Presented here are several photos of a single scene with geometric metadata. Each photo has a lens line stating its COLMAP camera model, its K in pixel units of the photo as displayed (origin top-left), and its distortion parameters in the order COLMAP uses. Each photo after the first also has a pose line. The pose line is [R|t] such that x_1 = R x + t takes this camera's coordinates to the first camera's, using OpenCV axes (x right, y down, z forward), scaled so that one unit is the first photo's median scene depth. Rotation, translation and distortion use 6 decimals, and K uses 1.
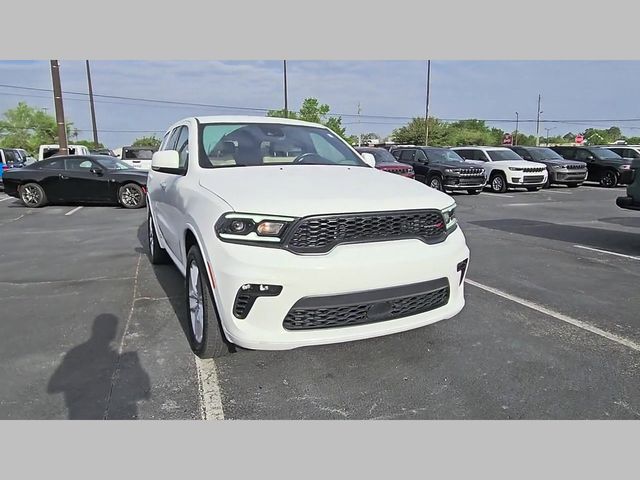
lens RADIAL K [[431.9, 0, 310.9], [0, 431.9, 238.1], [0, 0, 1]] dist [0.005460, -0.003947]
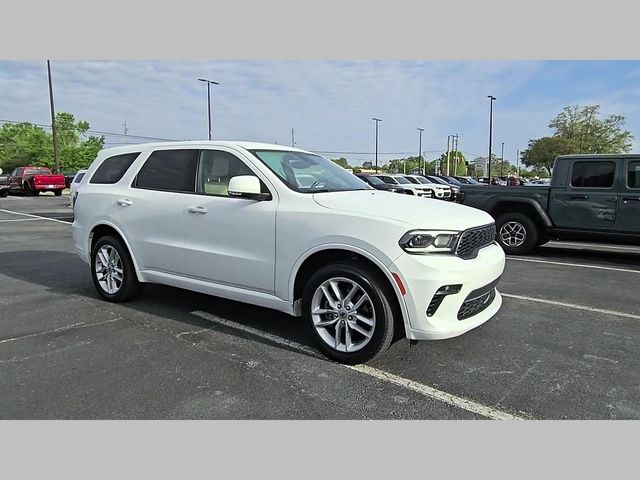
lens RADIAL K [[431.9, 0, 310.9], [0, 431.9, 238.1], [0, 0, 1]] dist [0.005460, -0.003947]
pose [[0.864580, -0.055026, 0.499473, -0.543616], [0.081177, 0.996225, -0.030764, -0.011892], [-0.495895, 0.067144, 0.865783, 0.049328]]
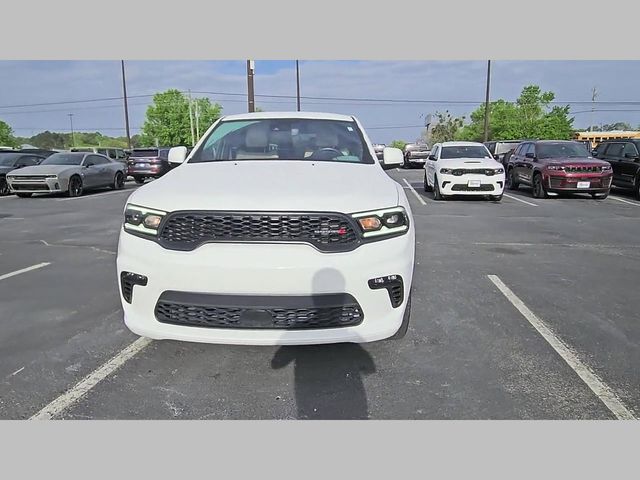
lens RADIAL K [[431.9, 0, 310.9], [0, 431.9, 238.1], [0, 0, 1]] dist [0.005460, -0.003947]
pose [[0.892824, 0.083197, -0.442654, 0.365712], [-0.078997, 0.996483, 0.027955, -0.021195], [0.443423, 0.010010, 0.896256, 0.120923]]
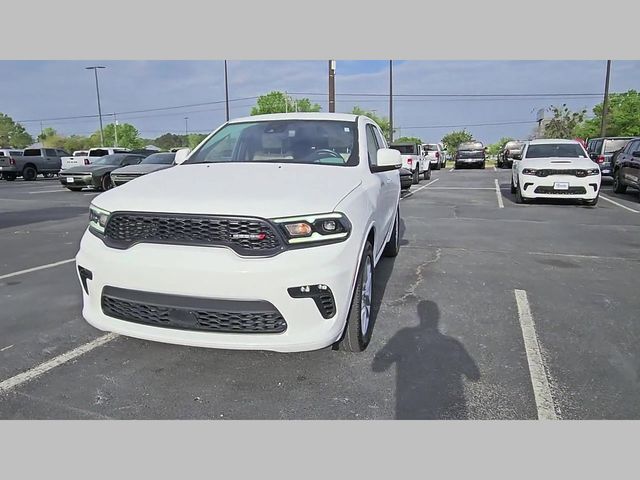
lens RADIAL K [[431.9, 0, 310.9], [0, 431.9, 238.1], [0, 0, 1]] dist [0.005460, -0.003947]
pose [[0.769808, 0.117031, -0.627455, 0.525411], [-0.109083, 0.992707, 0.051325, -0.047267], [0.628885, 0.028934, 0.776960, 0.241507]]
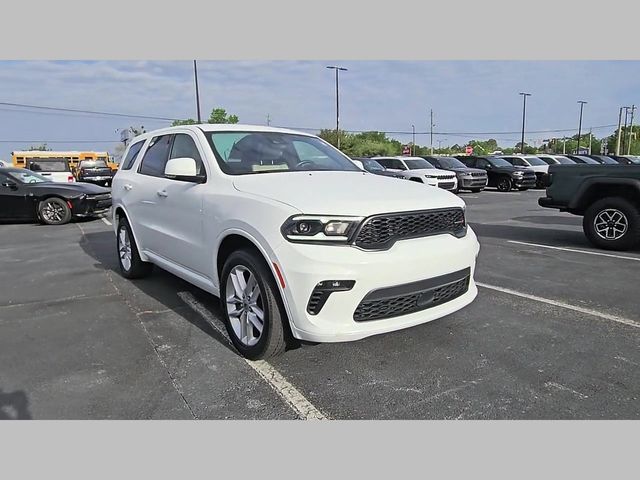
lens RADIAL K [[431.8, 0, 312.9], [0, 431.8, 241.7], [0, 0, 1]] dist [0.003011, -0.000467]
pose [[0.977314, -0.045182, 0.206921, -0.193896], [0.048542, 0.998758, -0.011188, 0.010403], [-0.206159, 0.020979, 0.978294, -0.019434]]
